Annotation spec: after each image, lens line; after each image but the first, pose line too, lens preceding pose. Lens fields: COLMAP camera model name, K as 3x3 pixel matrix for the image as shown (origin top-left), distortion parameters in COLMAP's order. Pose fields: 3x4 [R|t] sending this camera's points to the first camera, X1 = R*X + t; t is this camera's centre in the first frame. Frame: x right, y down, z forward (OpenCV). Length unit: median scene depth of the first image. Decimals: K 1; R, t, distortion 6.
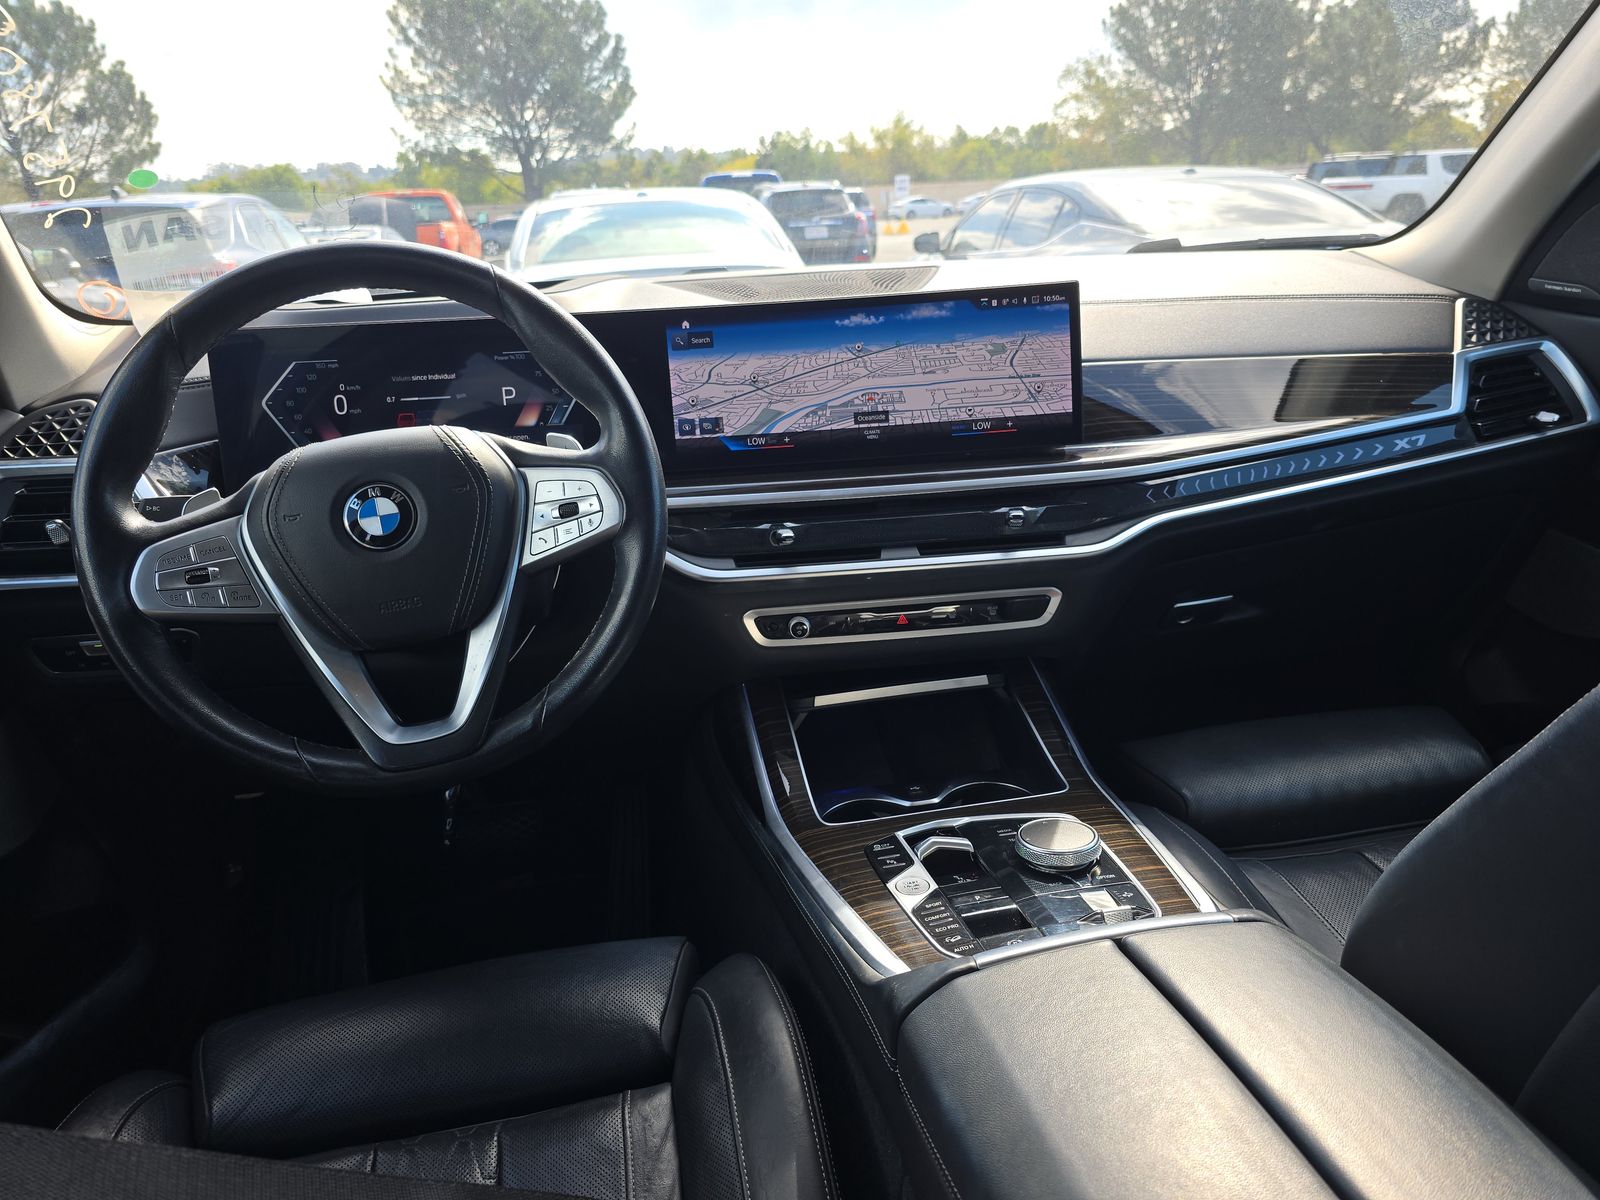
lens RADIAL K [[1119.5, 0, 804.3], [0, 1119.5, 681.4], [0, 0, 1]] dist [0.010456, -0.039939]
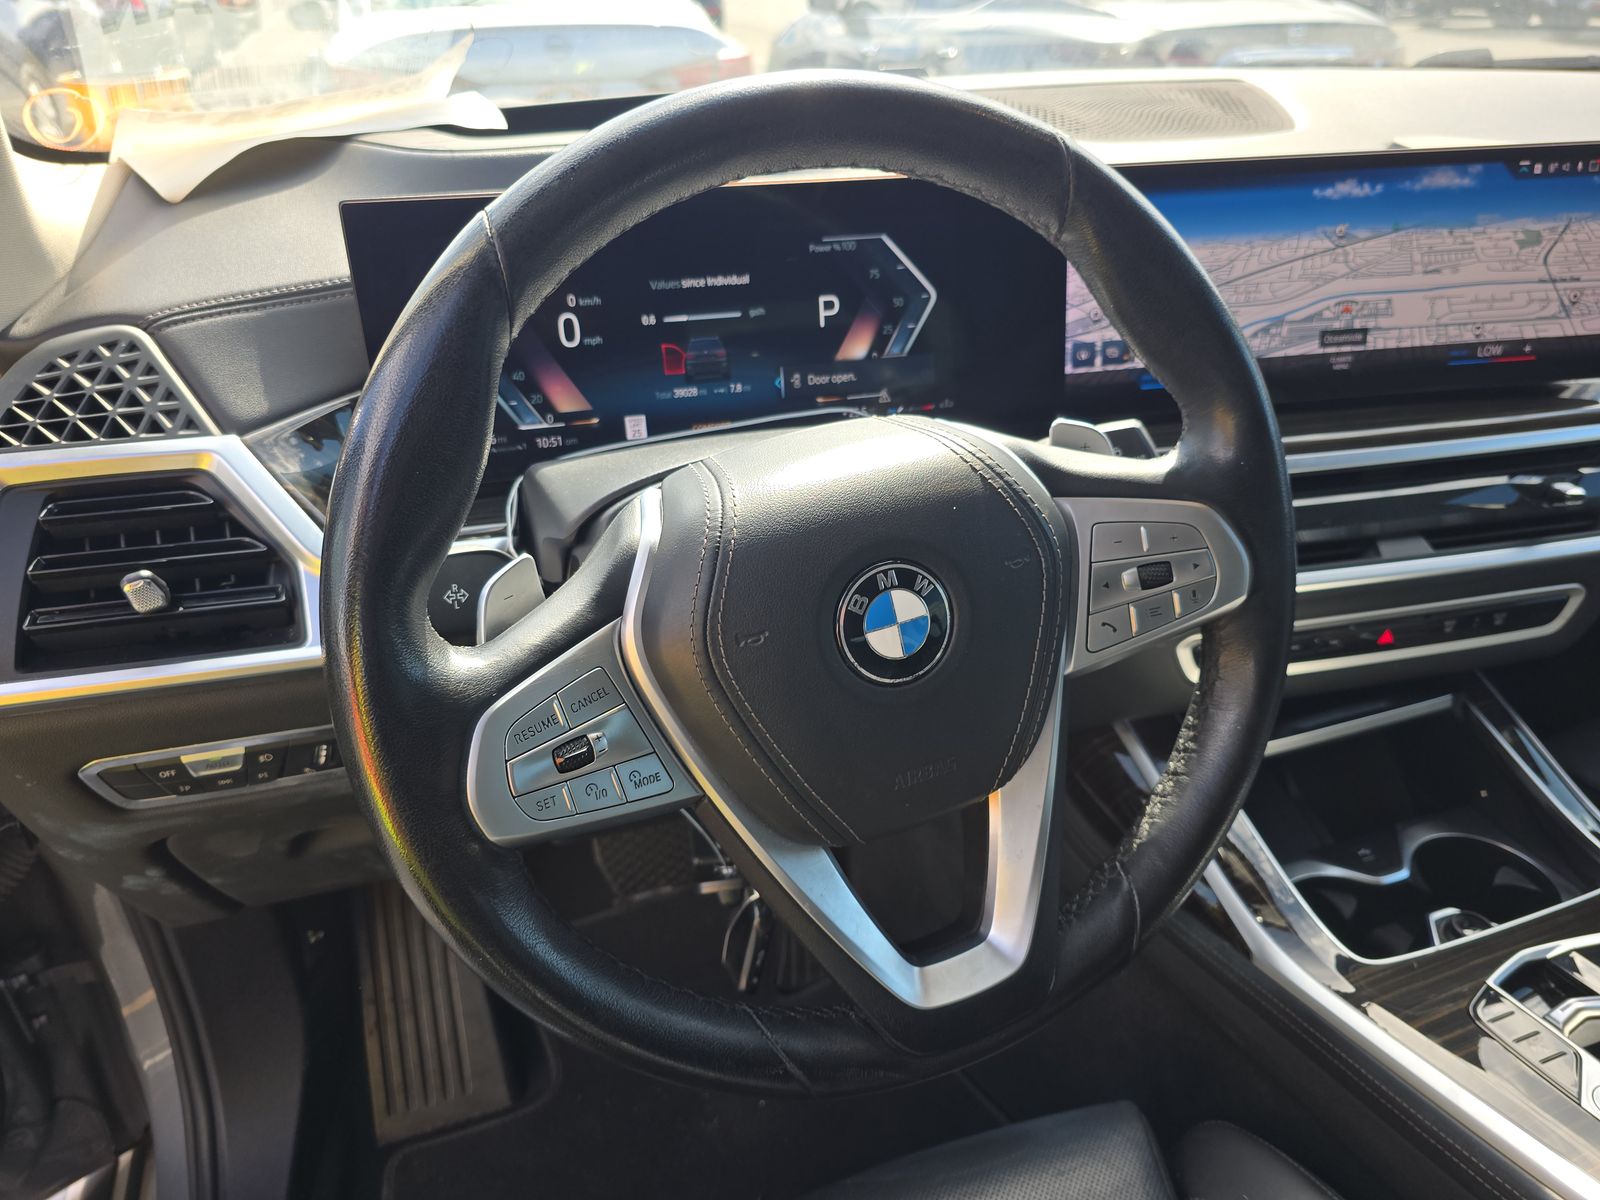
lens RADIAL K [[1119.5, 0, 804.3], [0, 1119.5, 681.4], [0, 0, 1]] dist [0.010456, -0.039939]
pose [[0.989848, -0.049181, 0.133351, -0.371293], [0.024575, 0.983315, 0.180243, -0.163301], [-0.139991, -0.175136, 0.974541, 0.350973]]
